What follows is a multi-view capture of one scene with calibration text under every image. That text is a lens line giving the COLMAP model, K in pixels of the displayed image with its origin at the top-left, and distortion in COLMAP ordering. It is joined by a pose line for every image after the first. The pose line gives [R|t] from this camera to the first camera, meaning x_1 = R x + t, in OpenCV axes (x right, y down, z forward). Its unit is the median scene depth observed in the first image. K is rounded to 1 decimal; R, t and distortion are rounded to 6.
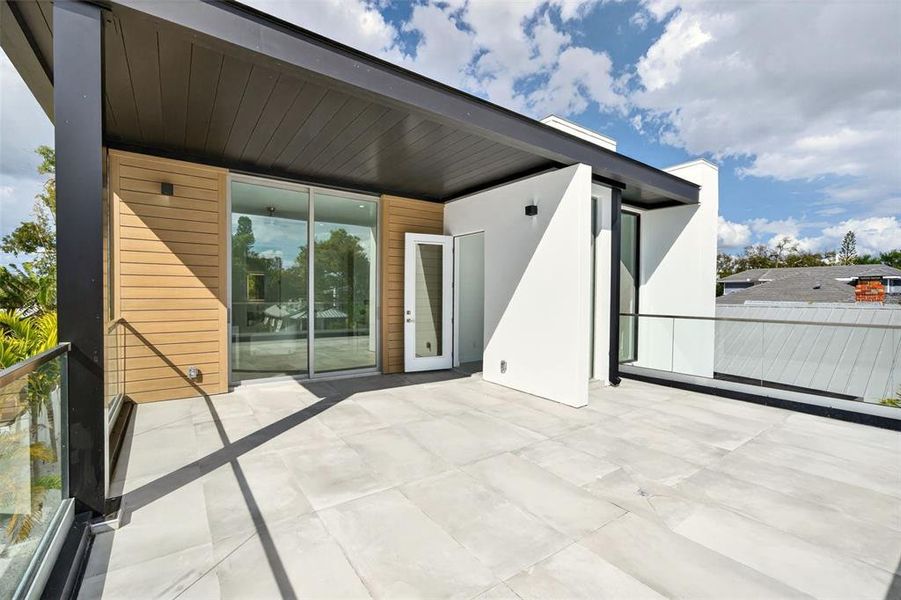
lens RADIAL K [[398.0, 0, 456.6], [0, 398.0, 300.5], [0, 0, 1]] dist [0.000793, 0.000243]
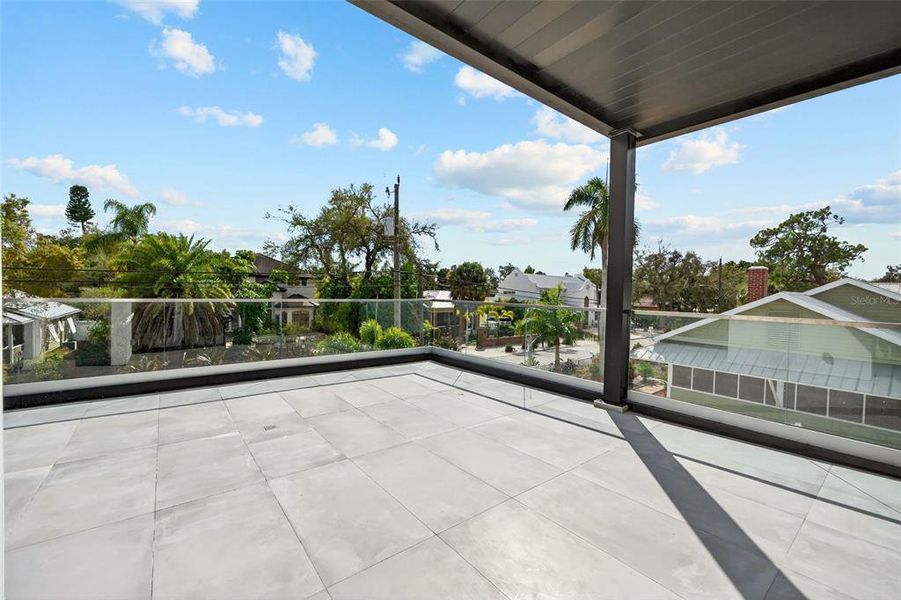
lens RADIAL K [[369.3, 0, 452.2], [0, 369.3, 300.4], [0, 0, 1]] dist [0.001557, 0.000654]
pose [[-0.999031, -0.026468, -0.035168, -0.057046], [-0.027739, 0.998961, 0.036163, 0.010600], [0.034174, 0.037104, -0.998727, 1.873442]]
